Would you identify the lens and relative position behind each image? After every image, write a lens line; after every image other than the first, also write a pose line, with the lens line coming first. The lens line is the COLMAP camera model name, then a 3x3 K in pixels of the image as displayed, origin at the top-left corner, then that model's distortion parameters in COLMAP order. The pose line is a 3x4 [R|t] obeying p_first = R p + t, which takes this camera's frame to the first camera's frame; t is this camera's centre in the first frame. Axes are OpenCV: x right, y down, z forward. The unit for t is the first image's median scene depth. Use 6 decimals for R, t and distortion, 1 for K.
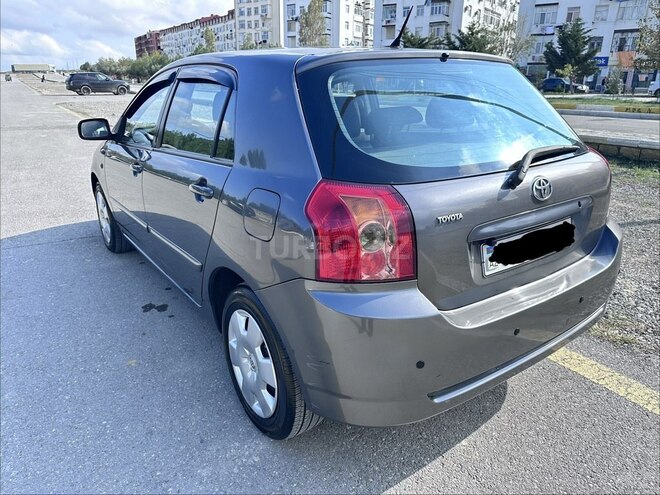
lens RADIAL K [[471.1, 0, 333.1], [0, 471.1, 248.3], [0, 0, 1]] dist [0.002885, -0.006953]
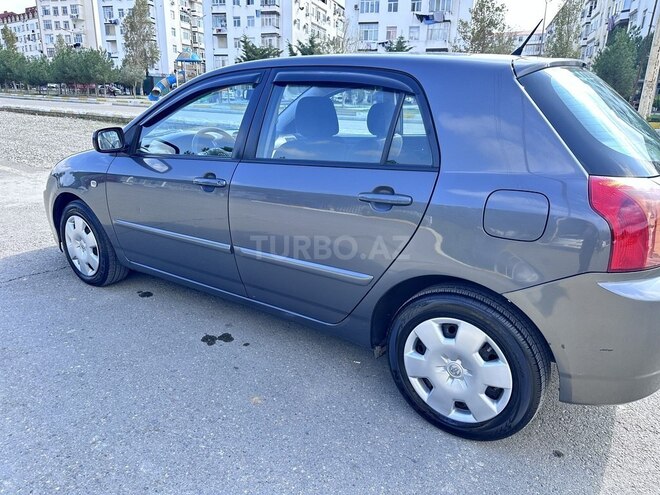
lens RADIAL K [[468.4, 0, 333.5], [0, 468.4, 248.0], [0, 0, 1]] dist [0.001559, -0.005657]
pose [[0.943022, -0.093320, 0.319377, -0.634466], [0.098533, 0.995134, -0.000166, -0.032462], [-0.317808, 0.031625, 0.947628, 0.128285]]
